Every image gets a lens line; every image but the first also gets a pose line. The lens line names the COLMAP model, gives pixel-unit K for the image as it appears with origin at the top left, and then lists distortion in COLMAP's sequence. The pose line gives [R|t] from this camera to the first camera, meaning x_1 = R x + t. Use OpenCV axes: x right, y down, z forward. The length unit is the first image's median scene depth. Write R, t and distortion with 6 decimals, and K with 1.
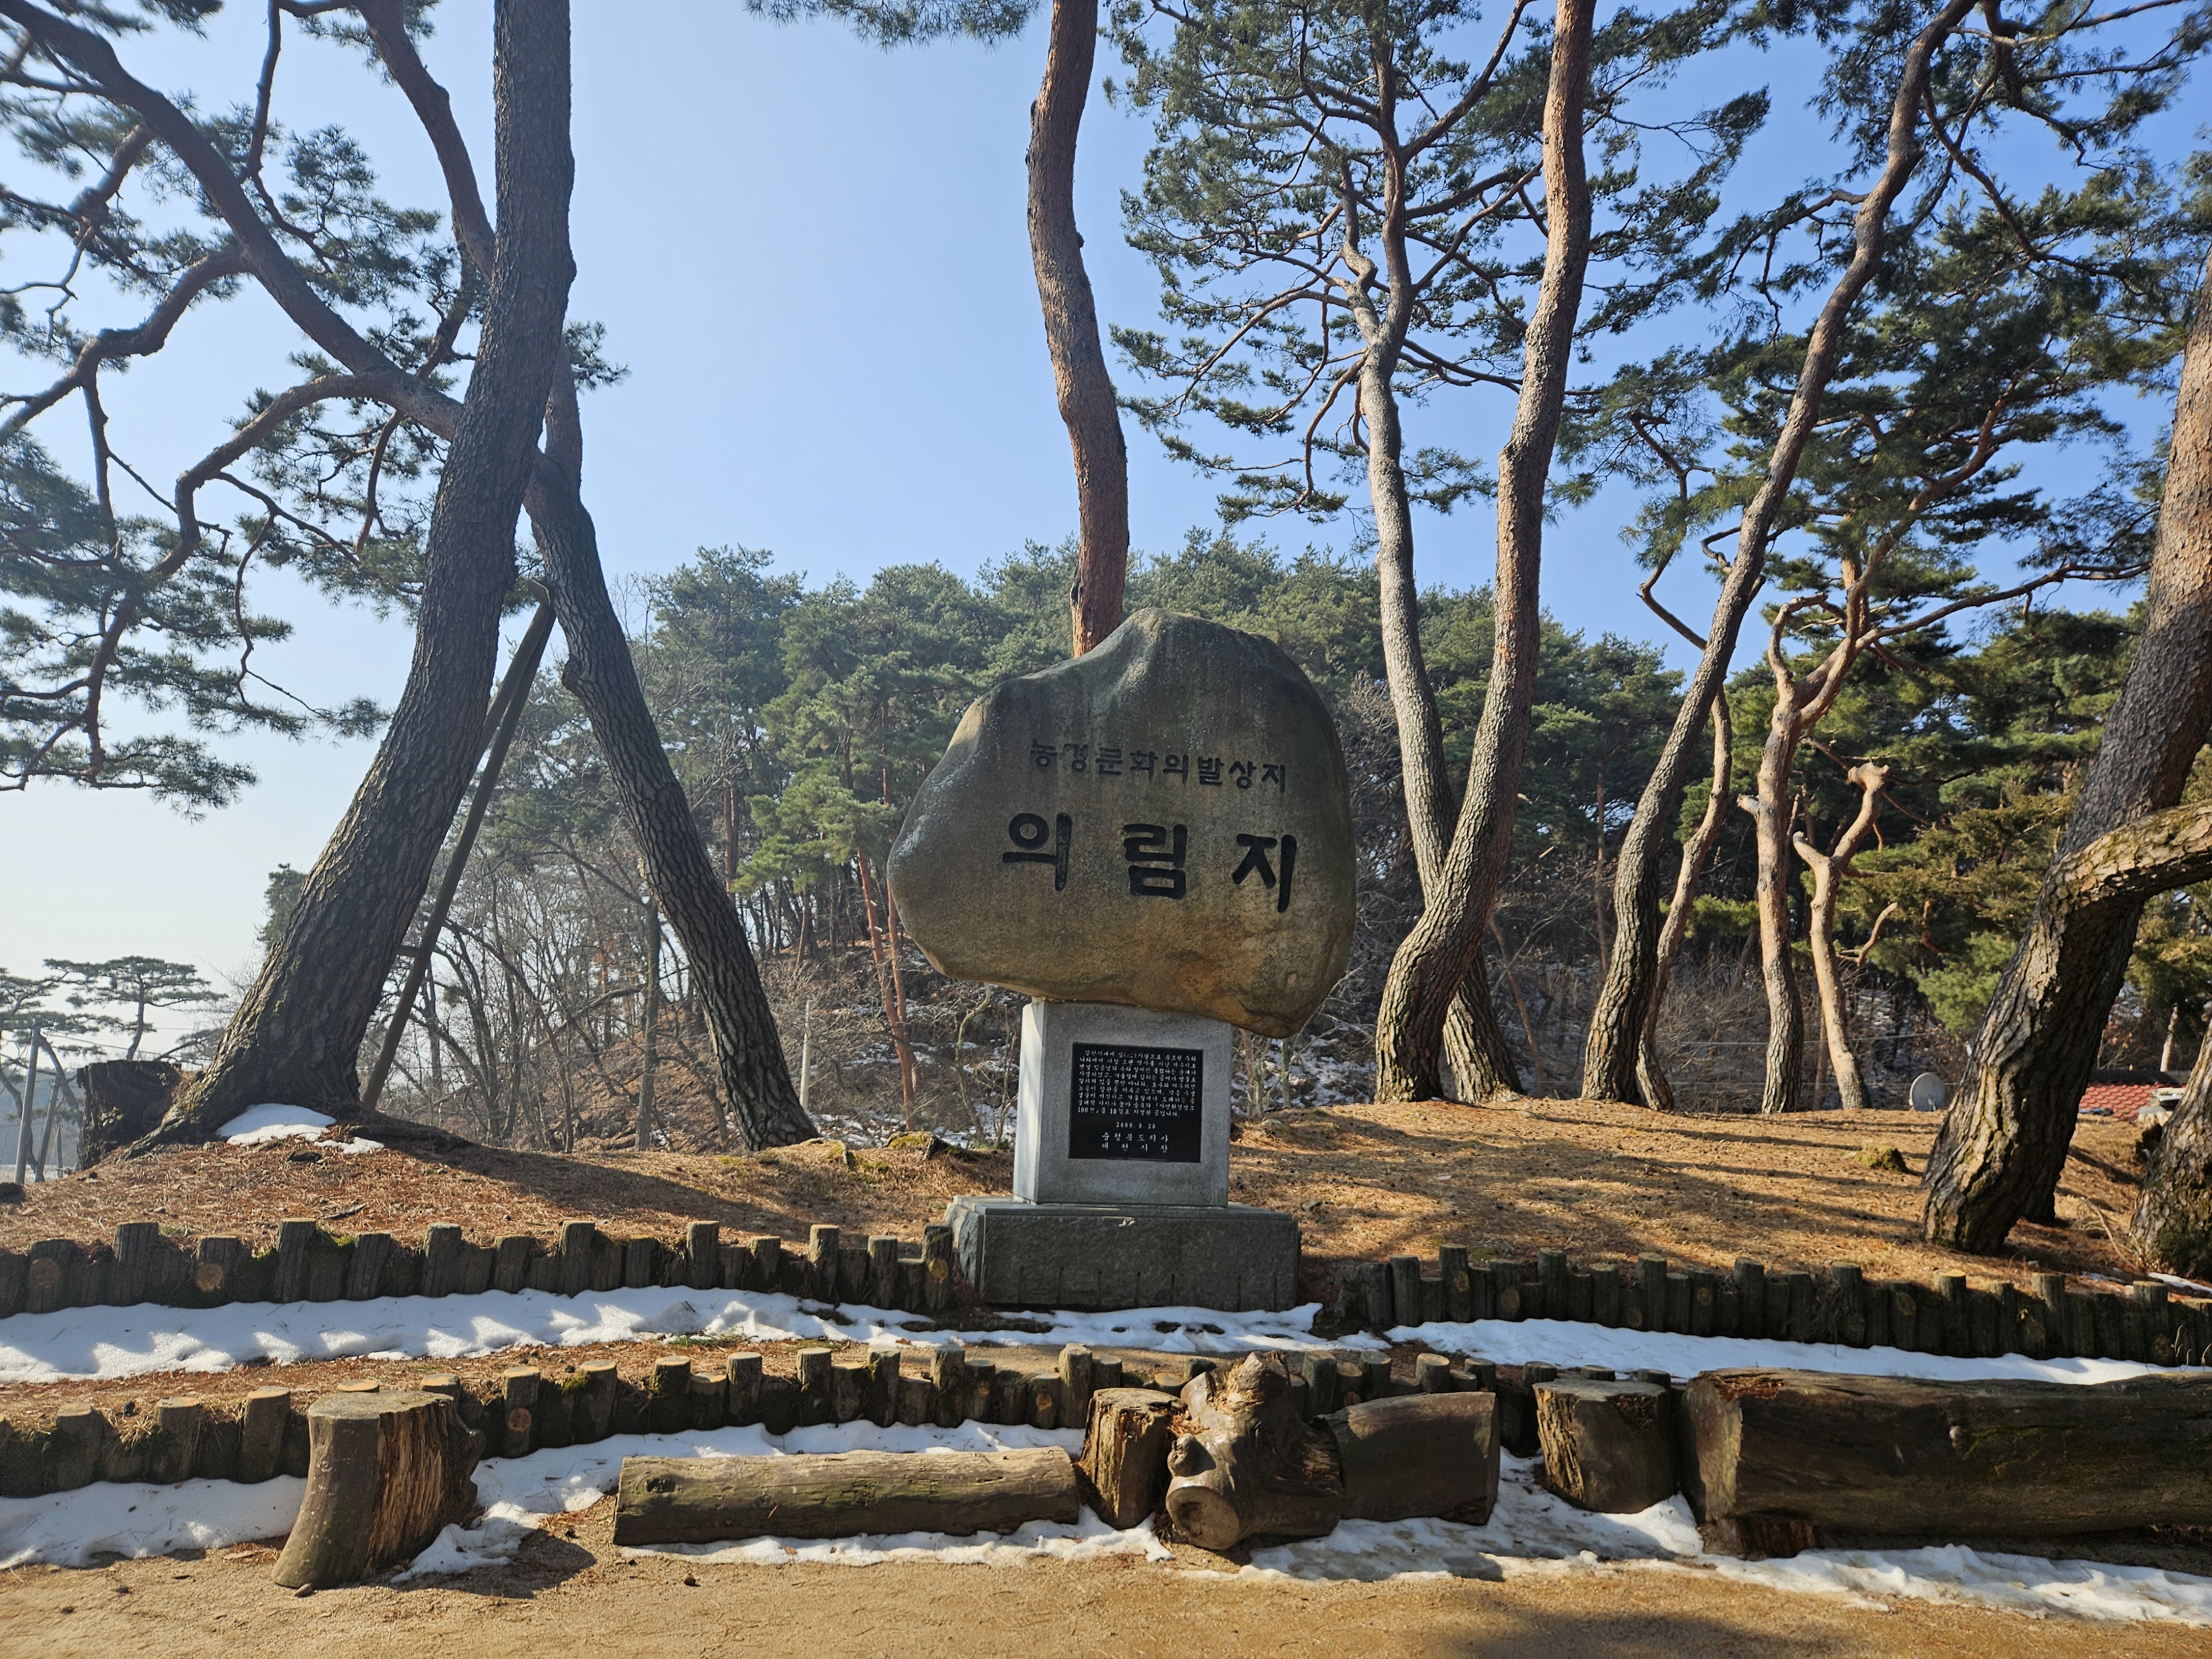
lens RADIAL K [[1441.5, 0, 1119.6], [0, 1441.5, 832.4], [0, 0, 1]] dist [0.034854, -0.016815]
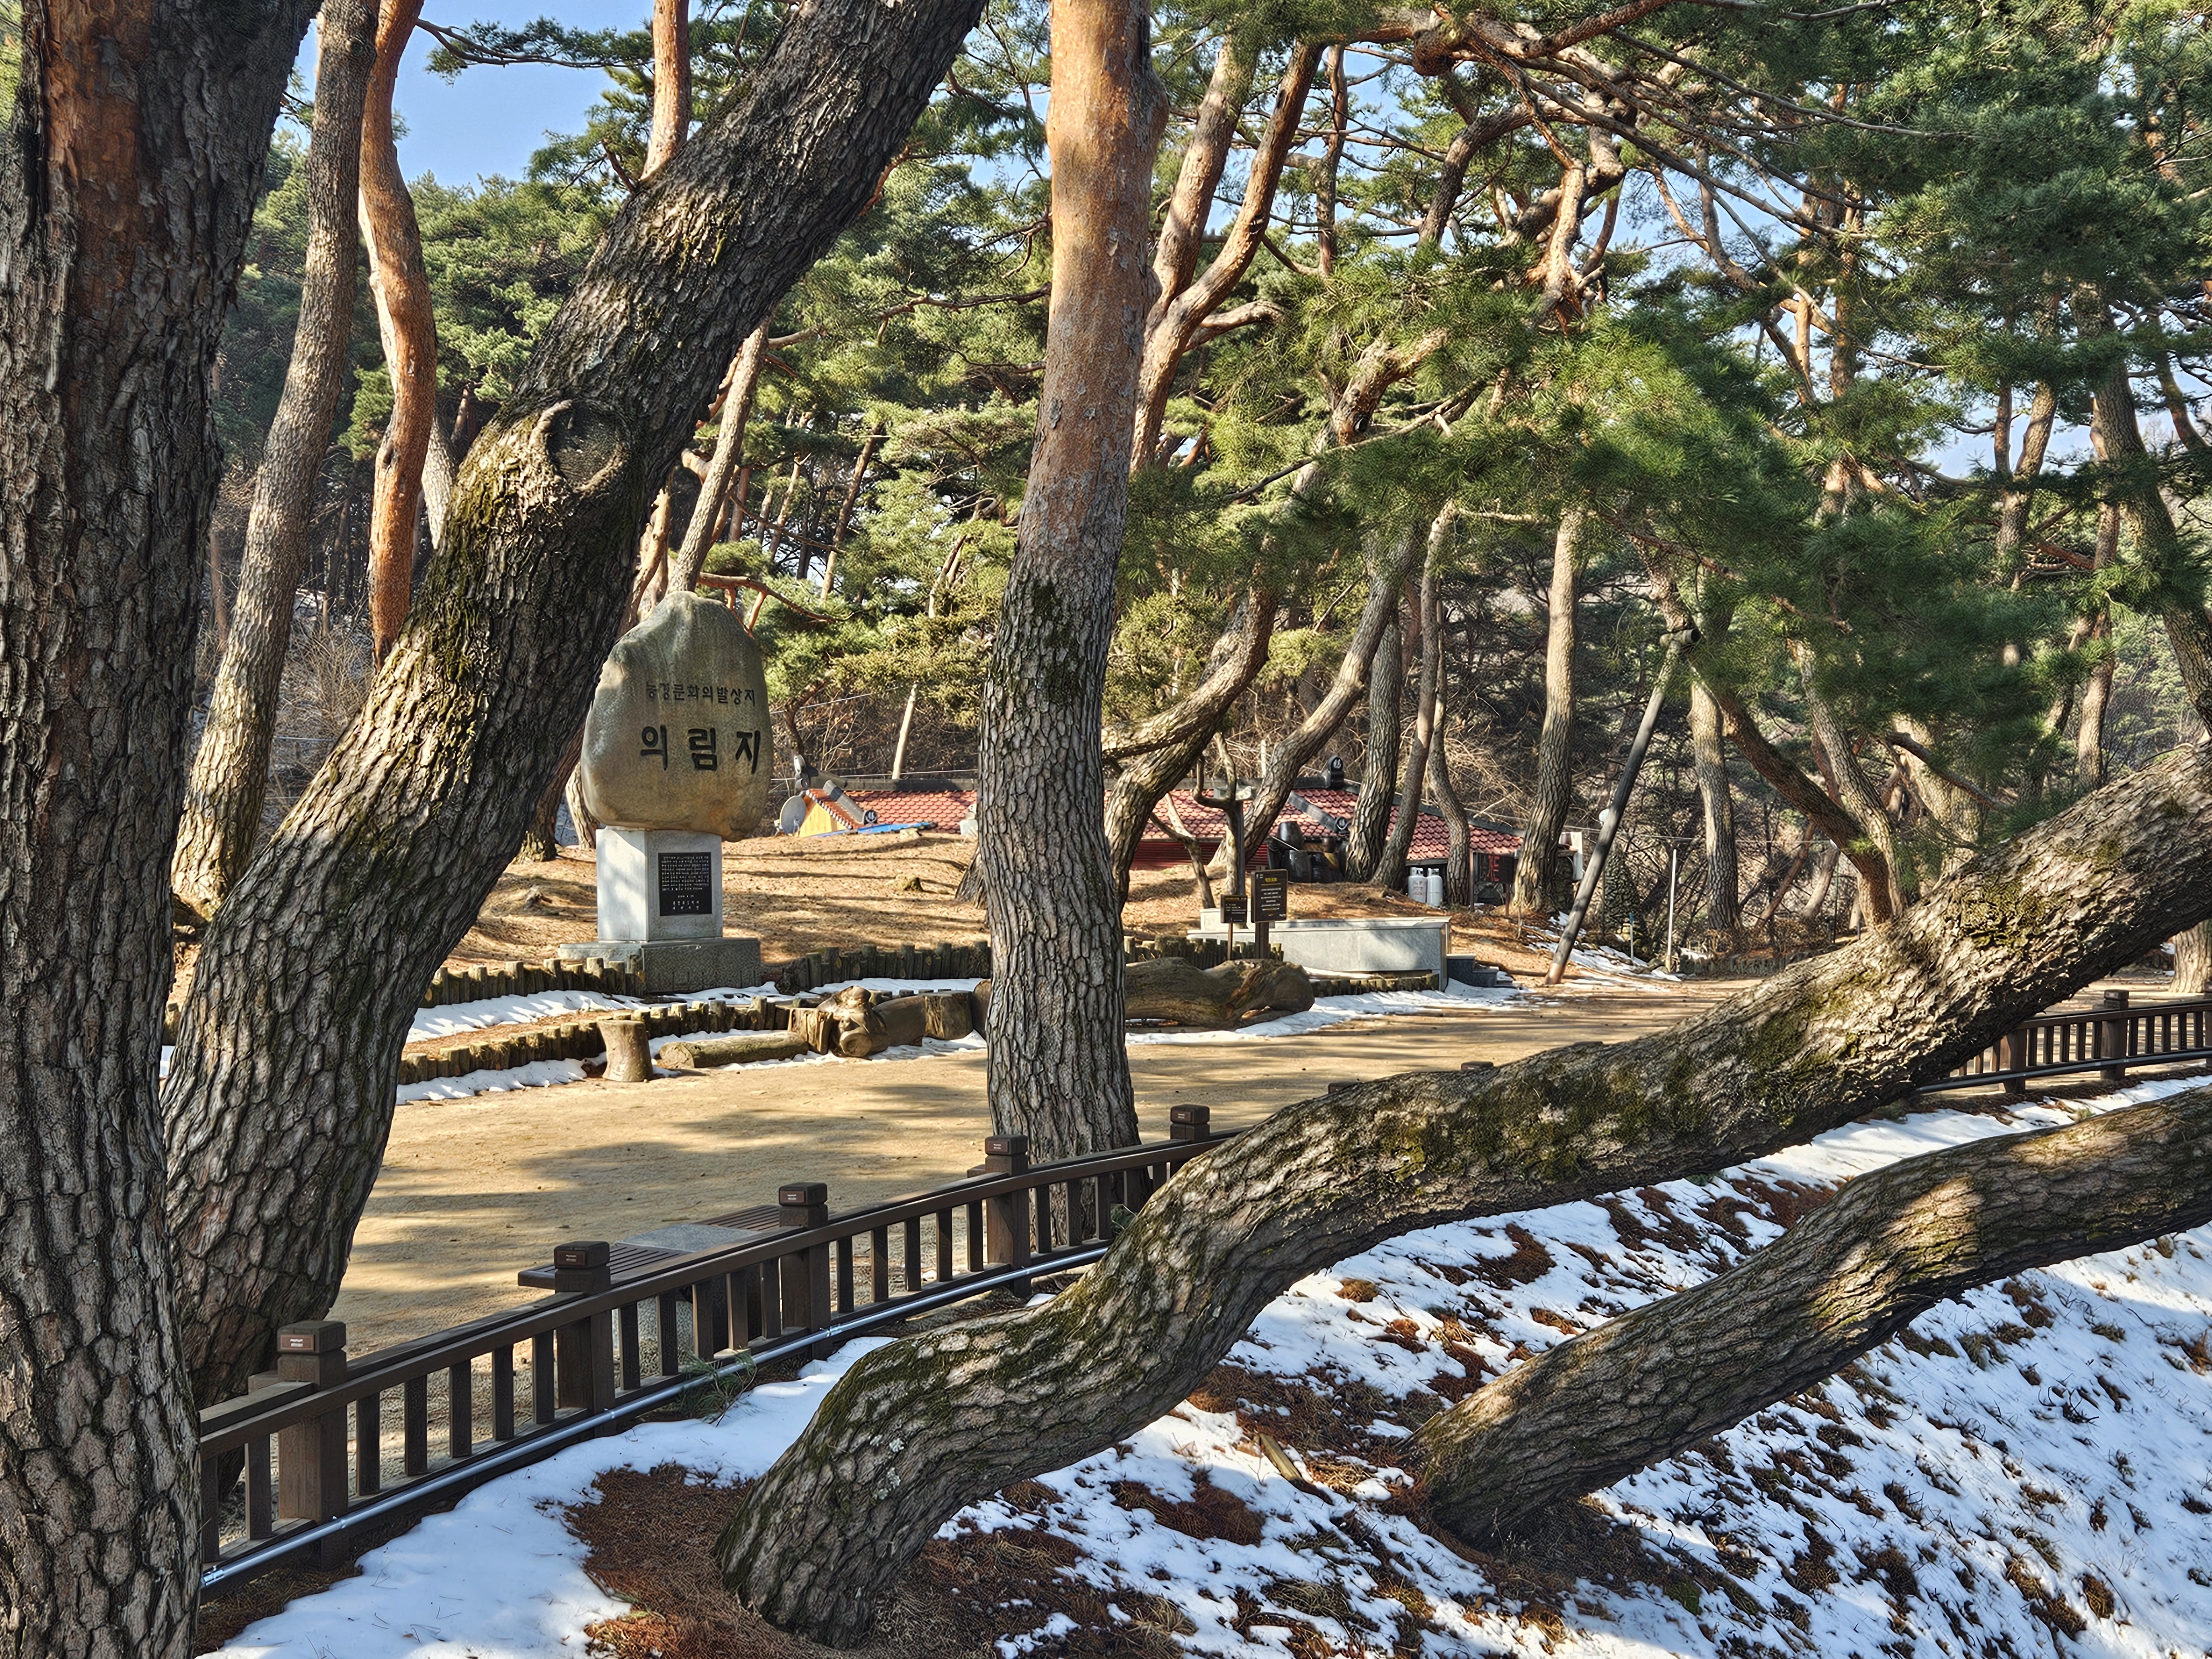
lens RADIAL K [[1441.5, 0, 1104.2], [0, 1441.5, 842.6], [0, 0, 1]] dist [0.034854, -0.016815]
pose [[0.784195, -0.032840, 0.619645, -1.058038], [-0.088216, 0.982555, 0.163716, -0.309444], [-0.614212, -0.183047, 0.767618, -1.061518]]
